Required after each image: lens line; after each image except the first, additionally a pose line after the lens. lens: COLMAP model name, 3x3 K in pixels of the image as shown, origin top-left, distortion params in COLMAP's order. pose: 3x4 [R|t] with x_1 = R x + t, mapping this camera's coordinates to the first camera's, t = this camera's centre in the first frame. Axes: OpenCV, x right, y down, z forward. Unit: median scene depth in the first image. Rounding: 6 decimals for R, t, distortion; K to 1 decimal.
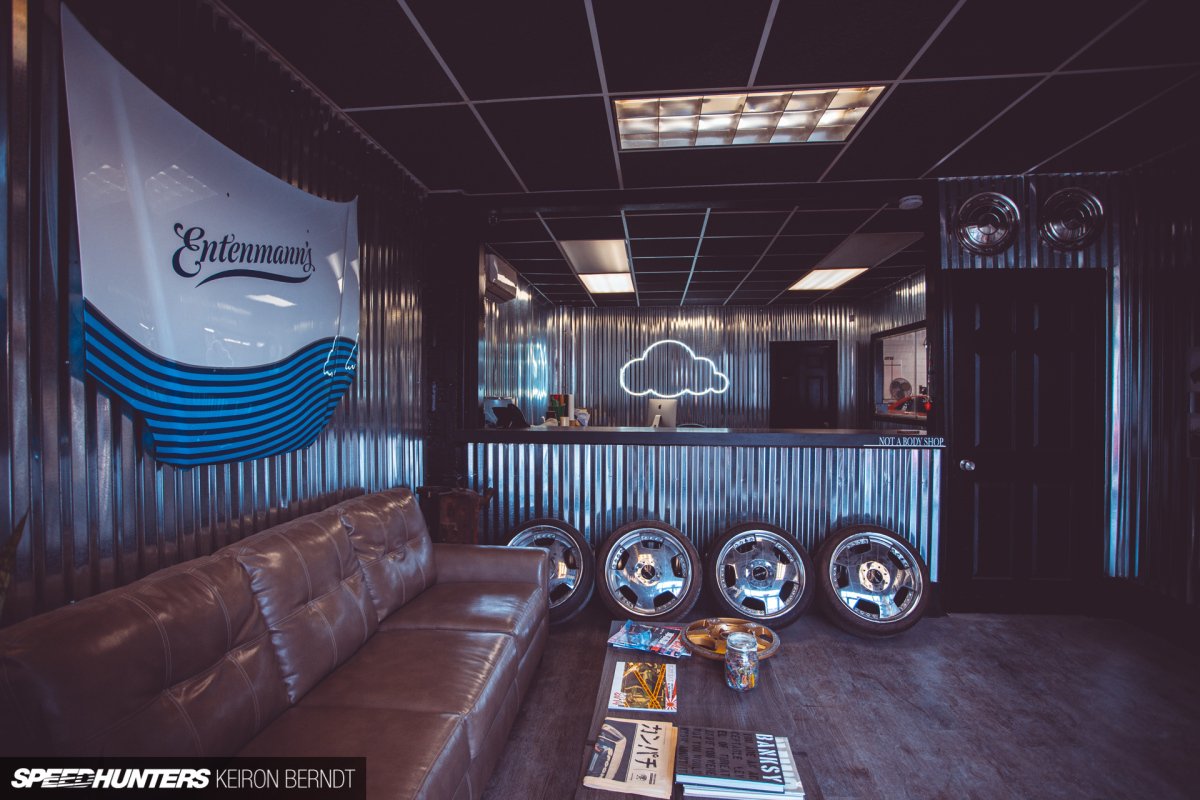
lens RADIAL K [[566.2, 0, 597.5], [0, 566.2, 400.8], [0, 0, 1]] dist [-0.028711, 0.003118]
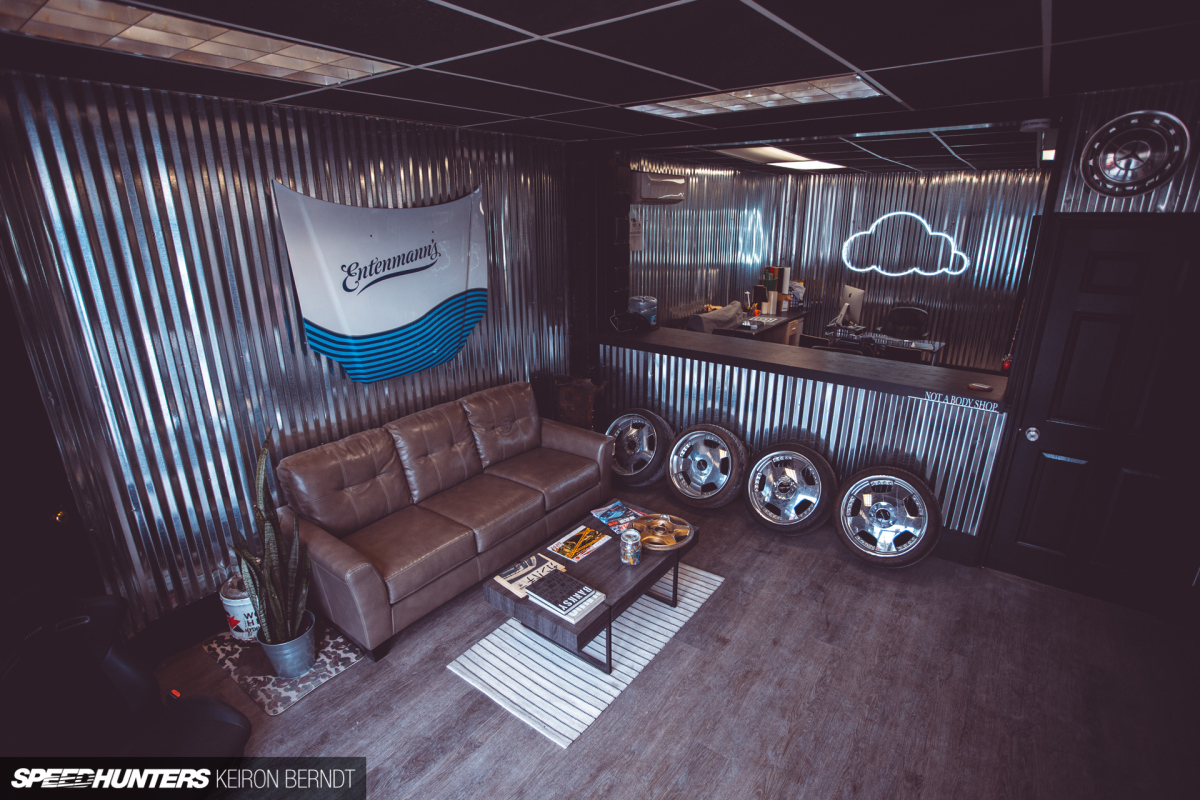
lens RADIAL K [[566.2, 0, 597.2], [0, 566.2, 398.9], [0, 0, 1]] dist [-0.028711, 0.003118]
pose [[0.856706, 0.154473, -0.492131, 0.830729], [-0.001577, 0.954883, 0.296979, -0.367454], [0.515802, -0.253648, 0.818297, -0.206496]]
